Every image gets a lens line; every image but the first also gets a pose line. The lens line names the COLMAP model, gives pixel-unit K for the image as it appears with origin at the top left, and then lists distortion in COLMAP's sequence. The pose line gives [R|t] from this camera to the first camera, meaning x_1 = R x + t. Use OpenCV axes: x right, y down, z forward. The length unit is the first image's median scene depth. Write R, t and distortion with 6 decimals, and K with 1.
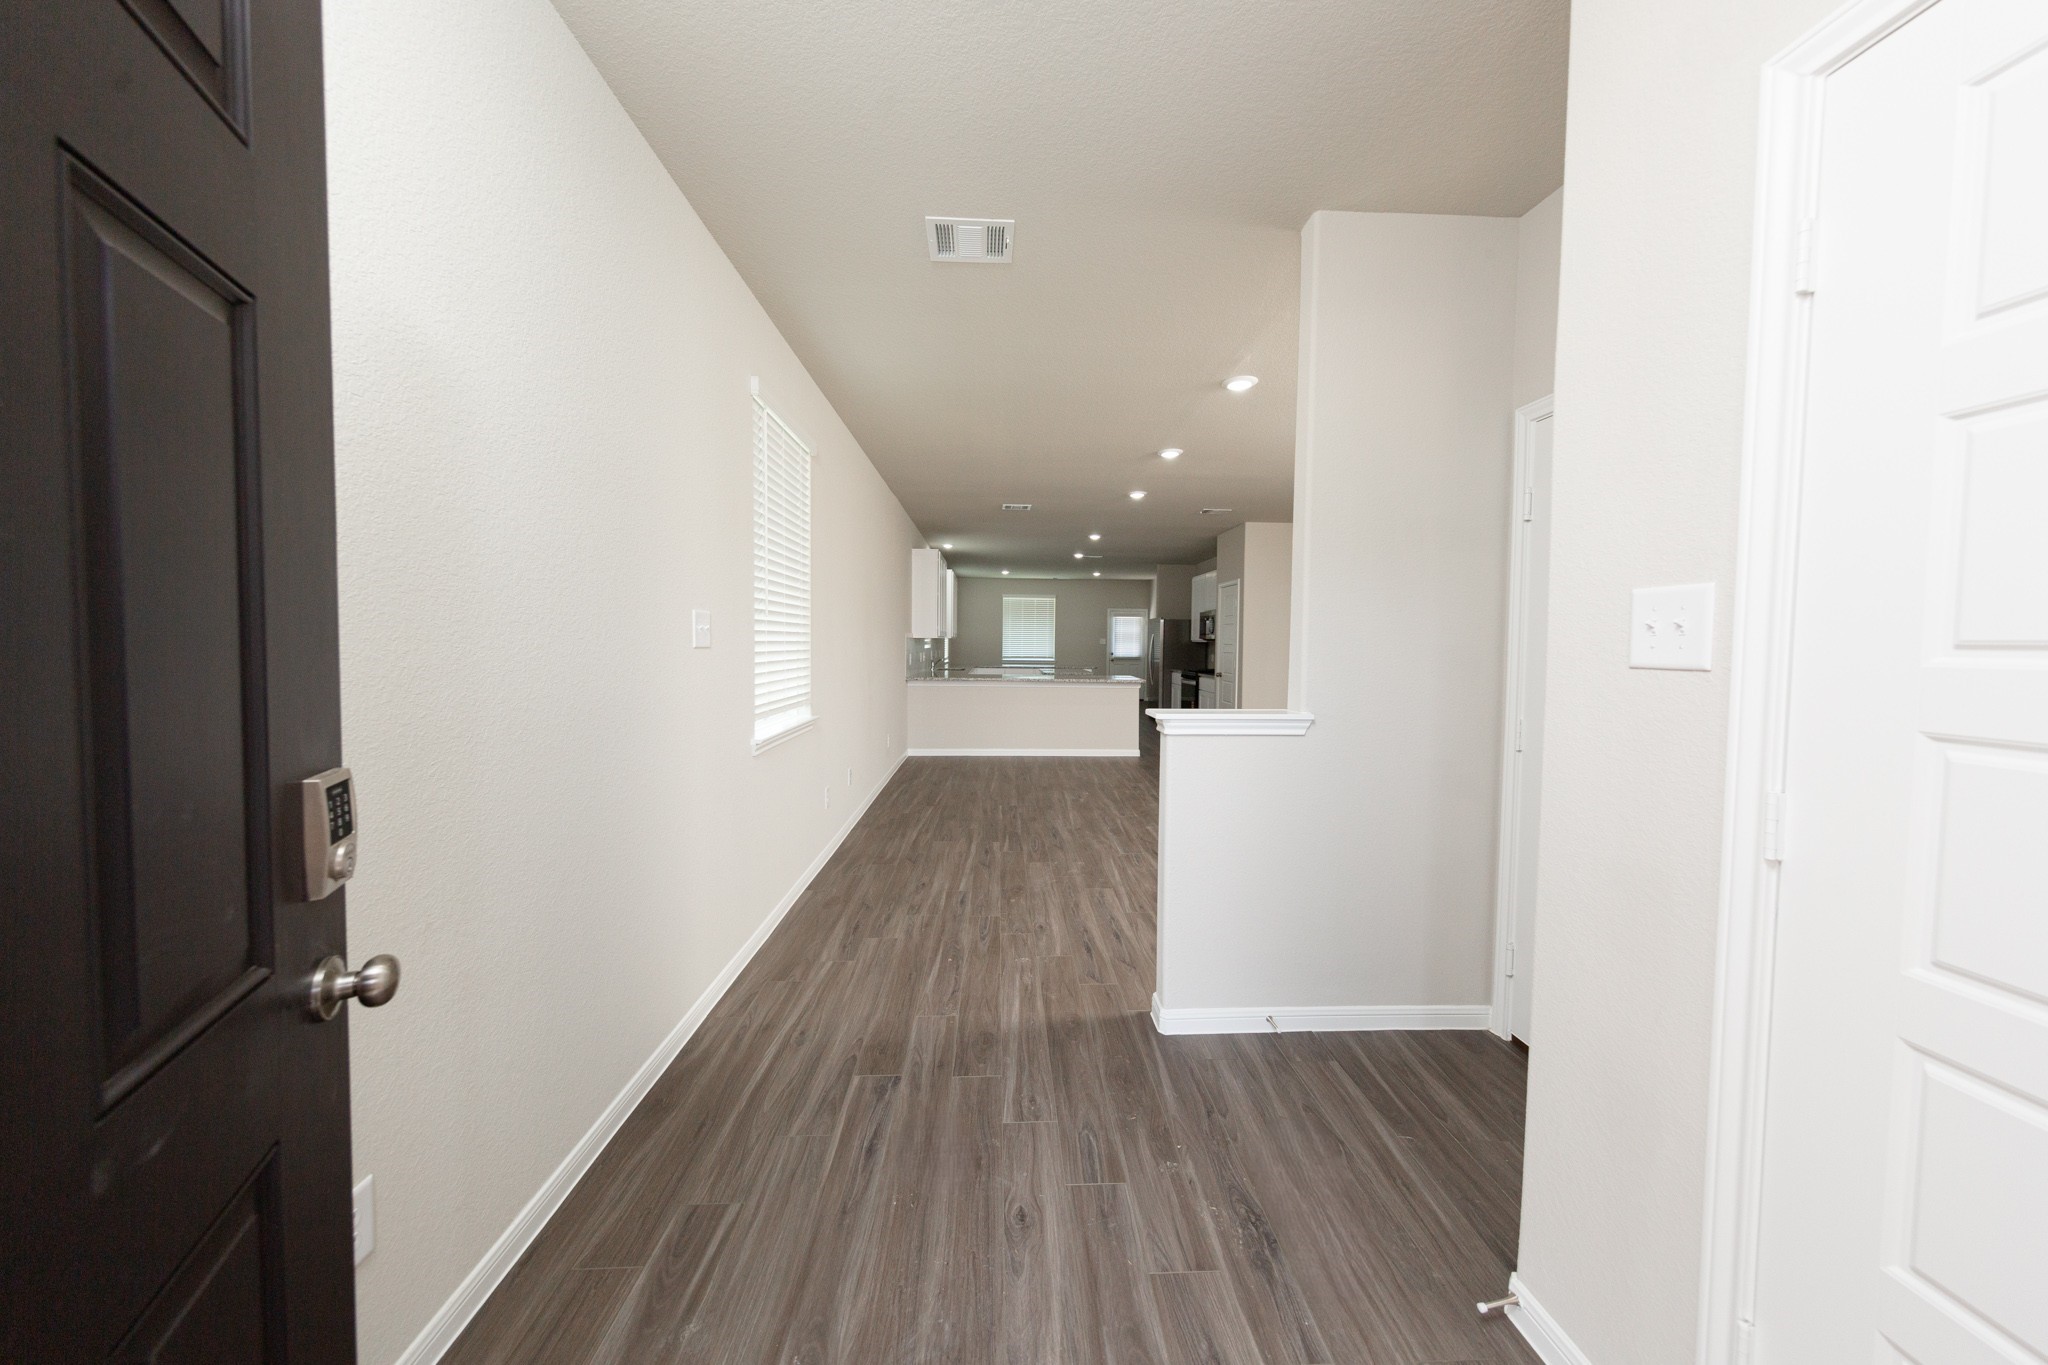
lens RADIAL K [[689.1, 0, 1032.0], [0, 689.1, 671.2], [0, 0, 1]] dist [-0.006014, -0.000842]
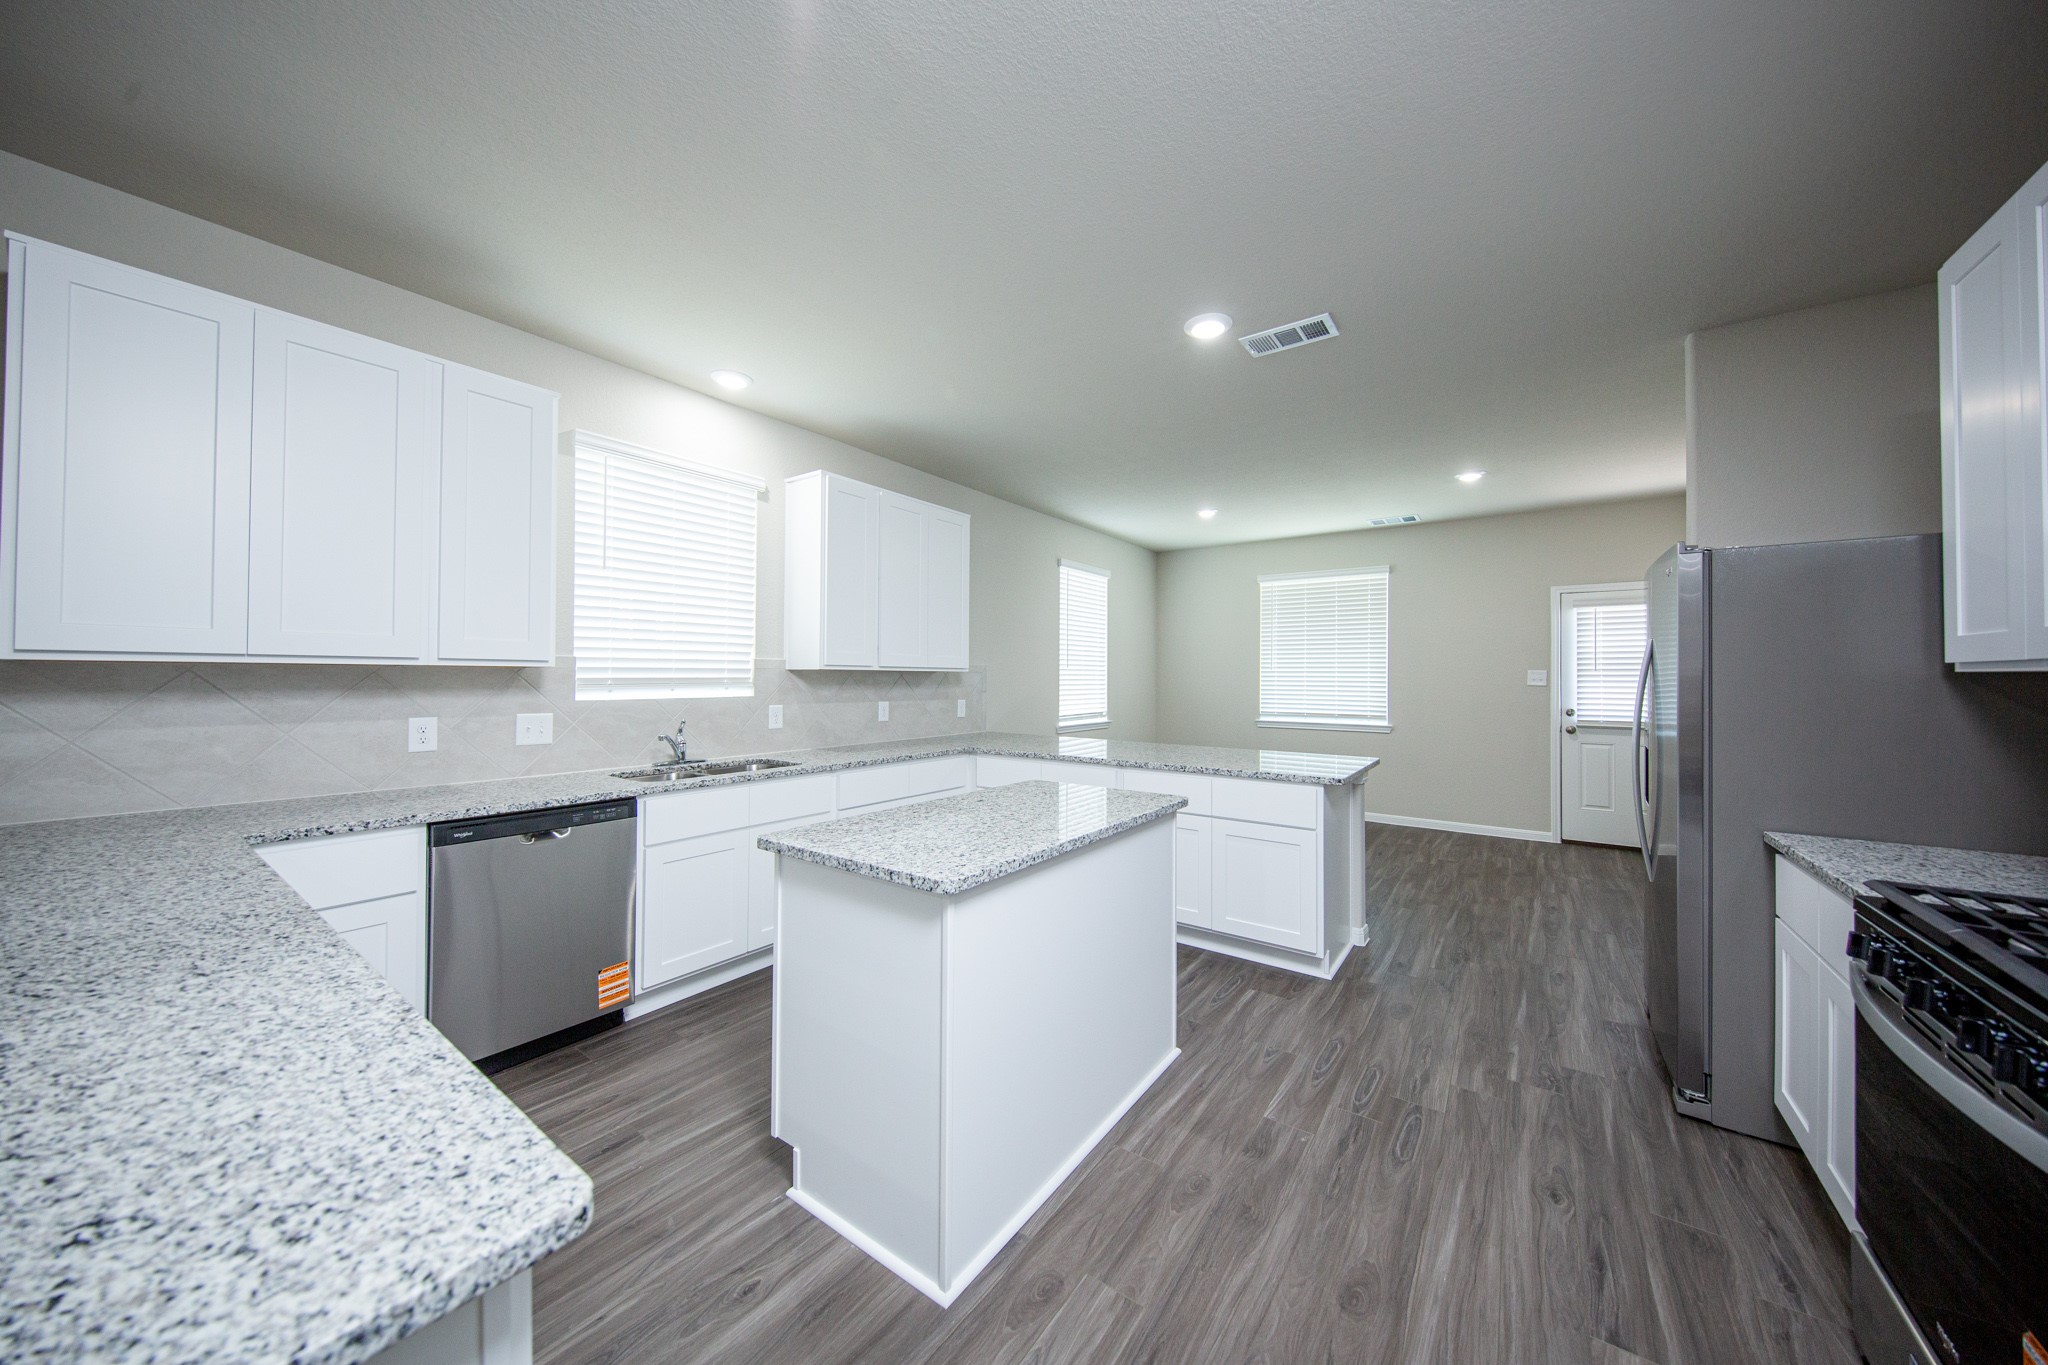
lens RADIAL K [[689.1, 0, 1028.0], [0, 689.1, 676.9], [0, 0, 1]] dist [-0.006014, -0.000842]
pose [[0.783637, -0.009668, -0.621144, 0.203977], [-0.022298, 0.998797, -0.043678, -0.037189], [0.620819, 0.048078, 0.782478, 0.935879]]
